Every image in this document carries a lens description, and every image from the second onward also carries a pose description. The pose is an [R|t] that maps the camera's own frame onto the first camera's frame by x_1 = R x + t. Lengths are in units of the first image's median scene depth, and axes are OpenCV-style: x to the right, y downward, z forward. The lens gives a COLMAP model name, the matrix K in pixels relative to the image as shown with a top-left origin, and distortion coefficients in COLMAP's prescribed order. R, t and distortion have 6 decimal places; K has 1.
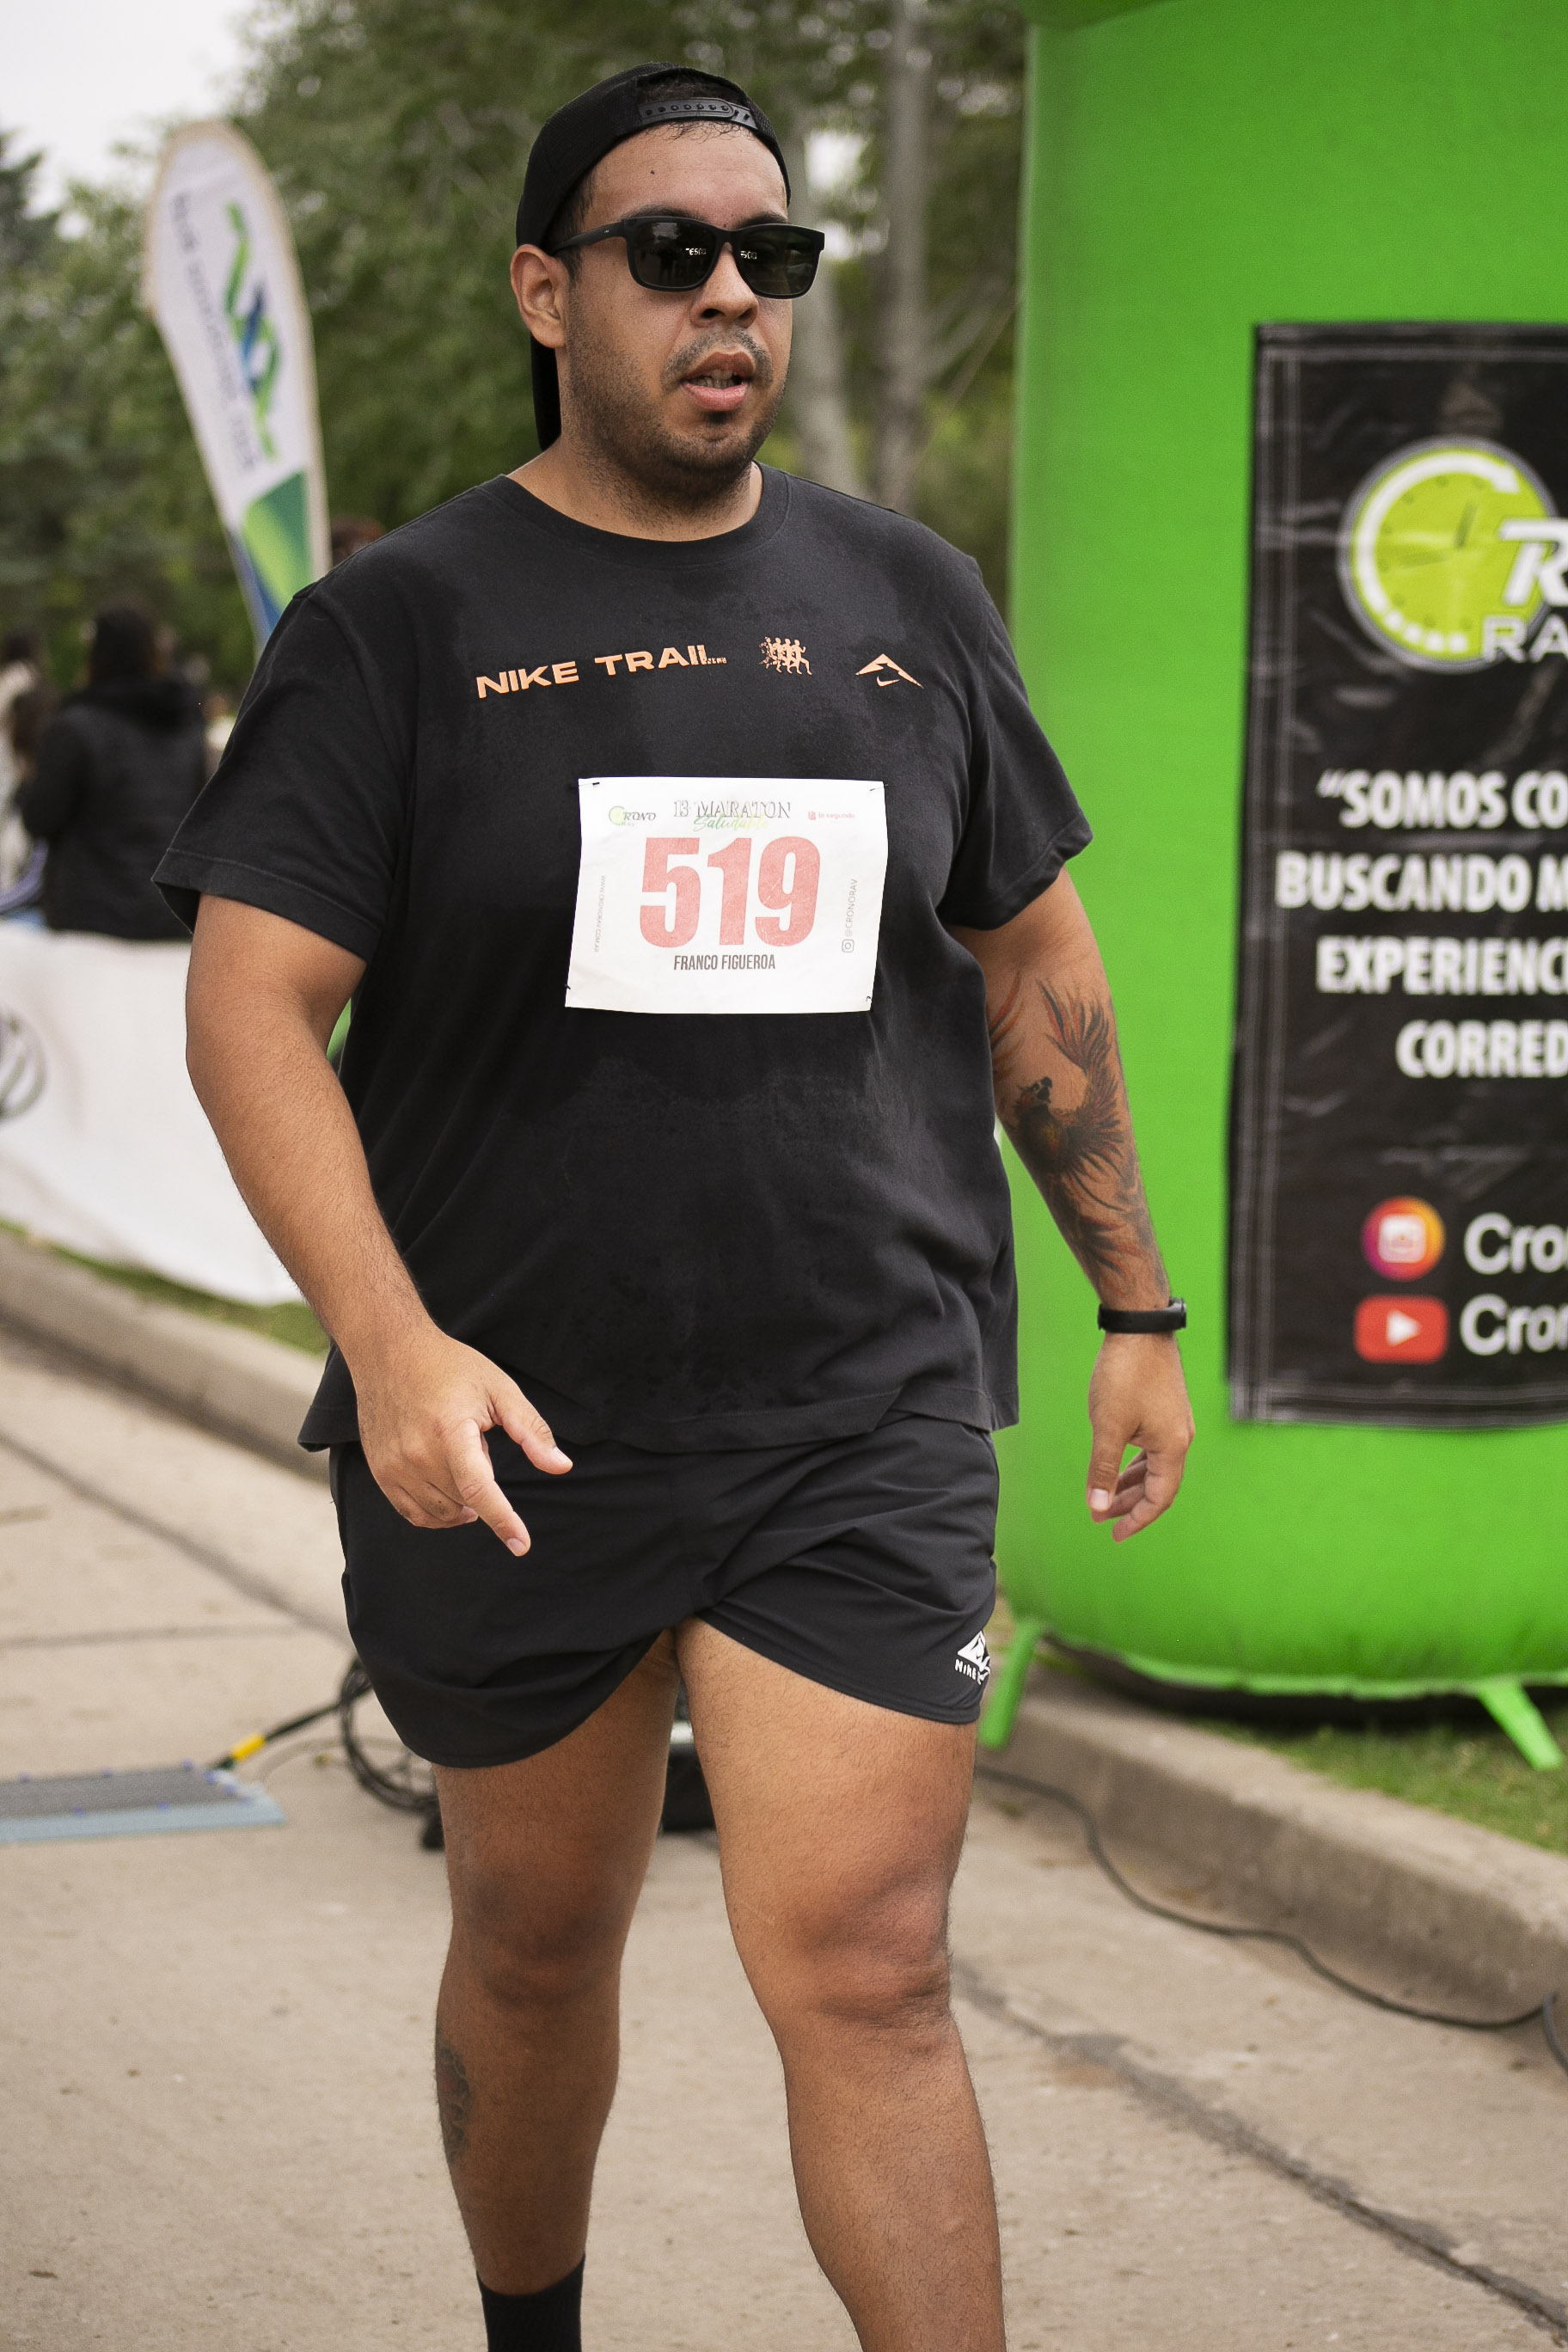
lens RADIAL K [[5348.4, 0, 784.0], [0, 5348.4, 1176.0], [0, 0, 1]] dist [-0.049369, 0.301487]
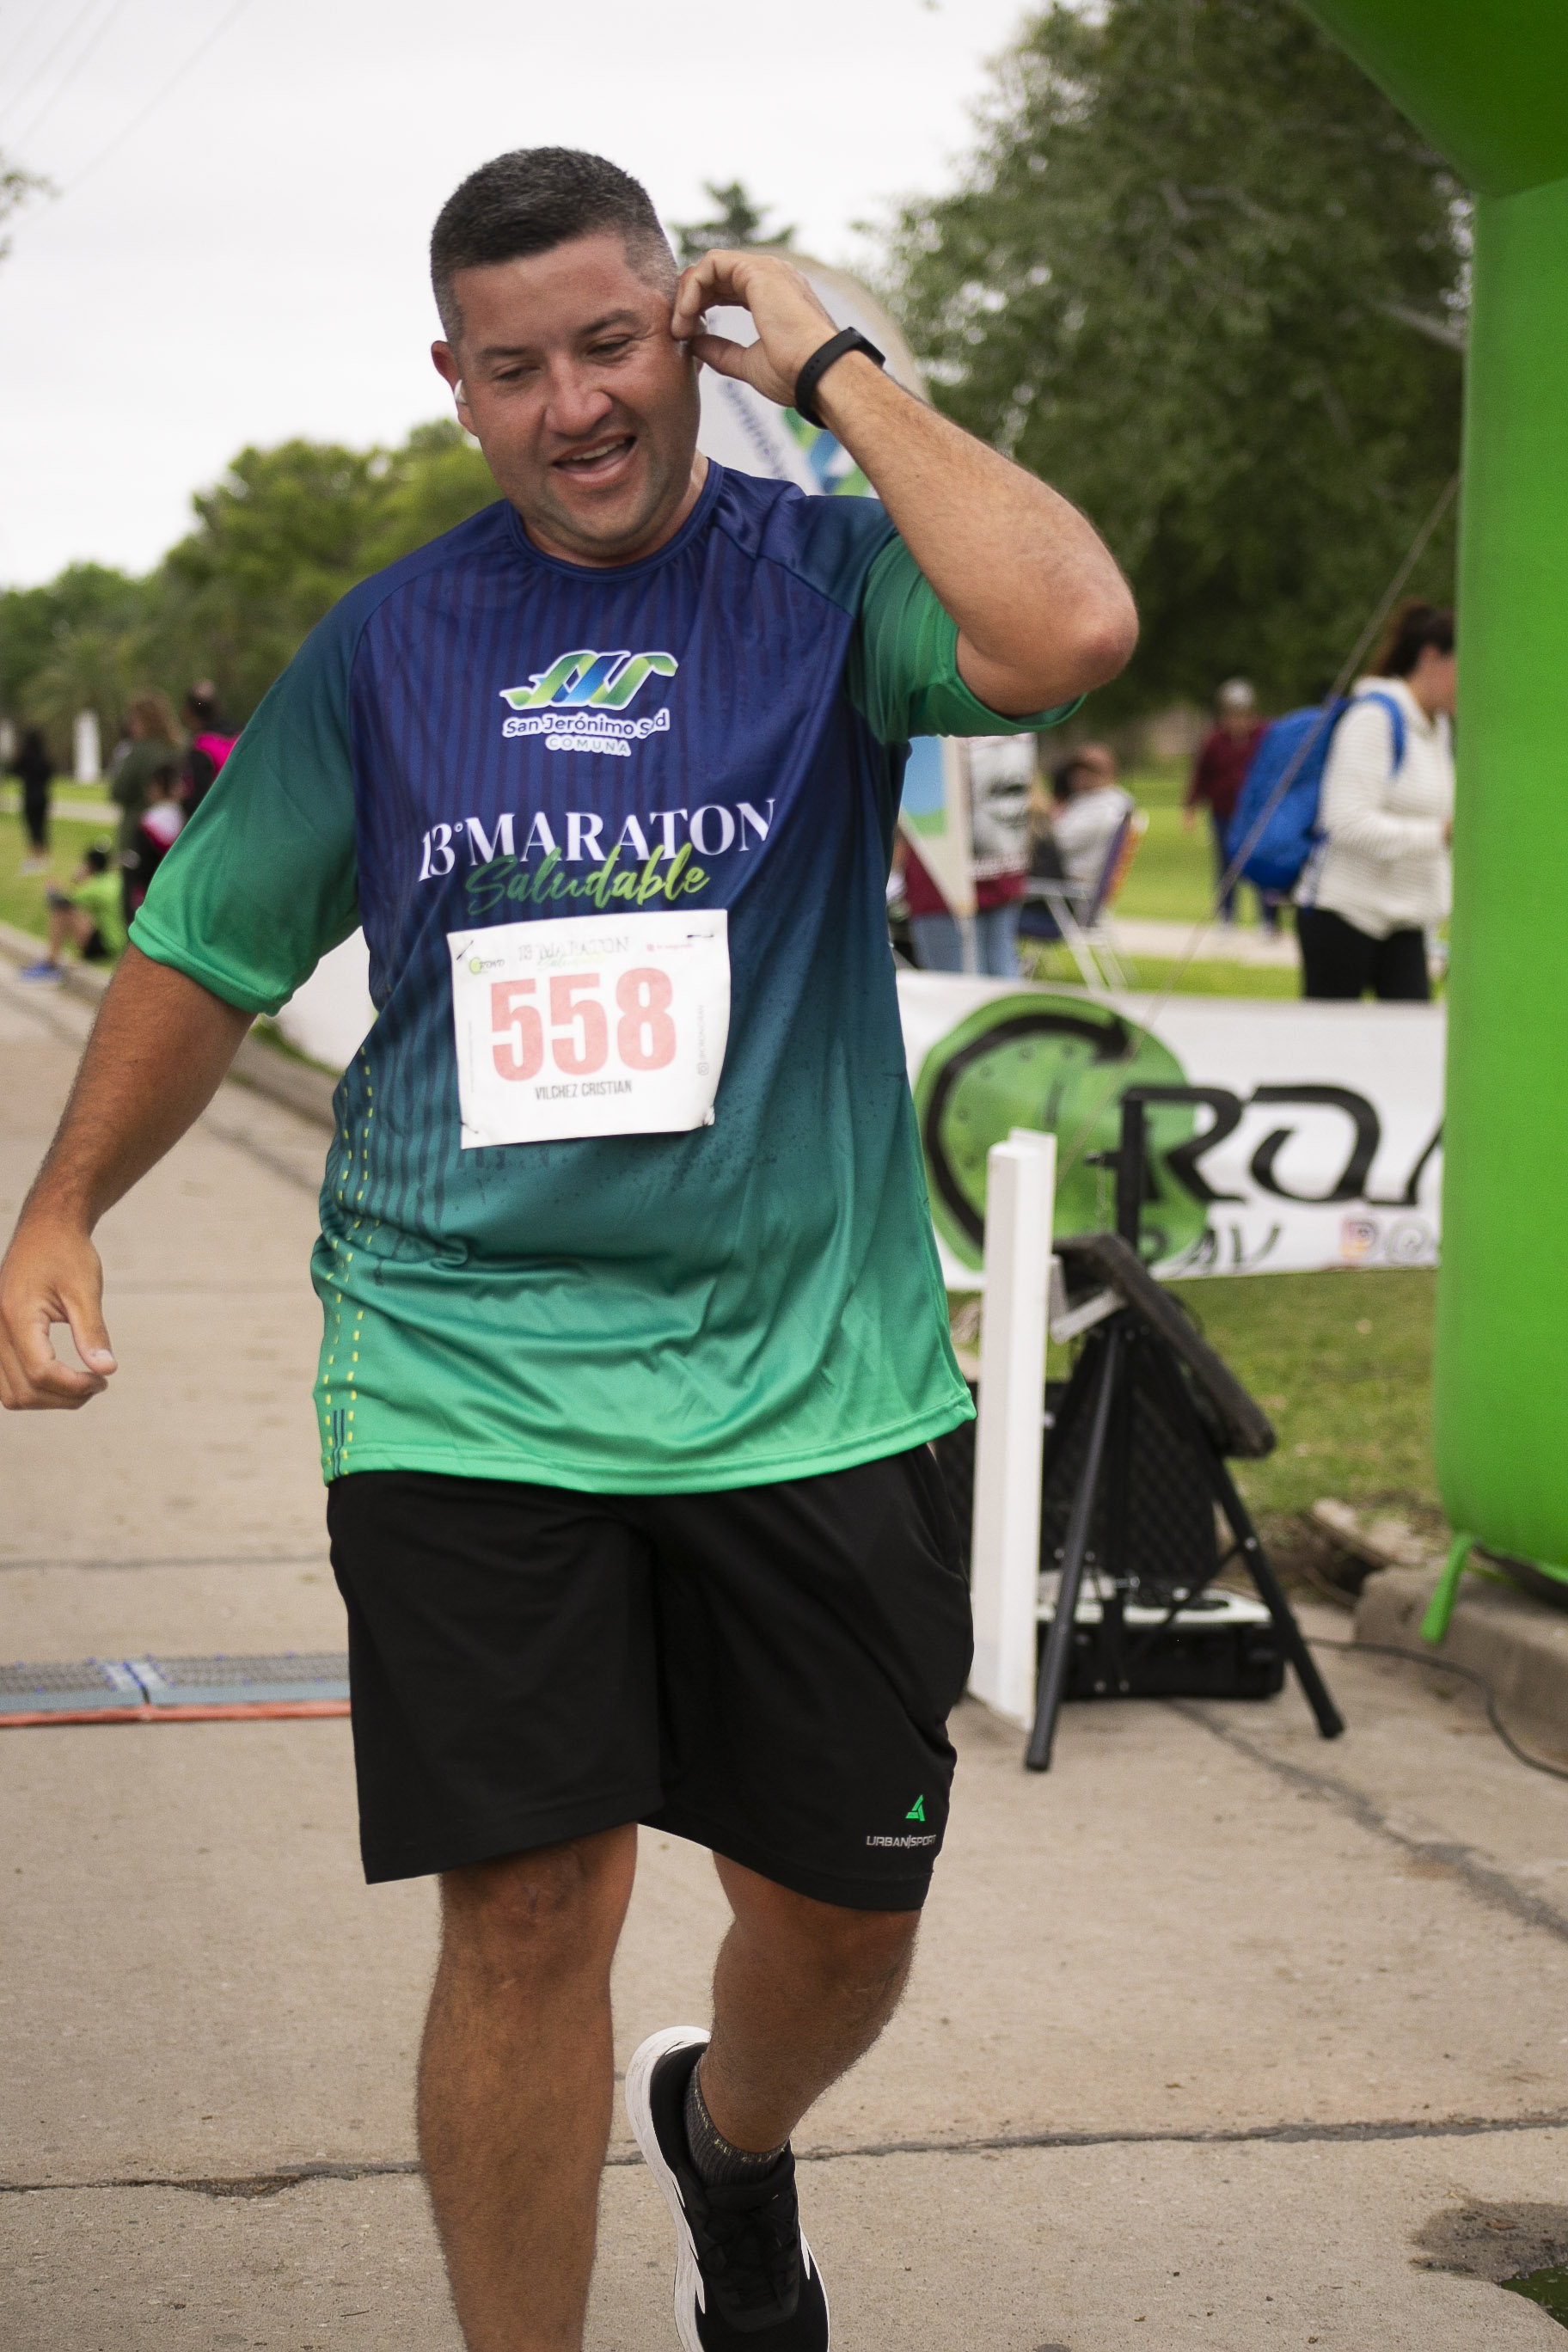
lens RADIAL K [[5348.4, 0, 784.0], [0, 5348.4, 1176.0], [0, 0, 1]] dist [-0.049369, 0.301487]
pose [[0.989819, 0.010975, -0.141907, 0.067751], [-0.012338, 0.999886, -0.008731, 0.016628], [0.141795, 0.010393, 0.989842, -0.205756]]
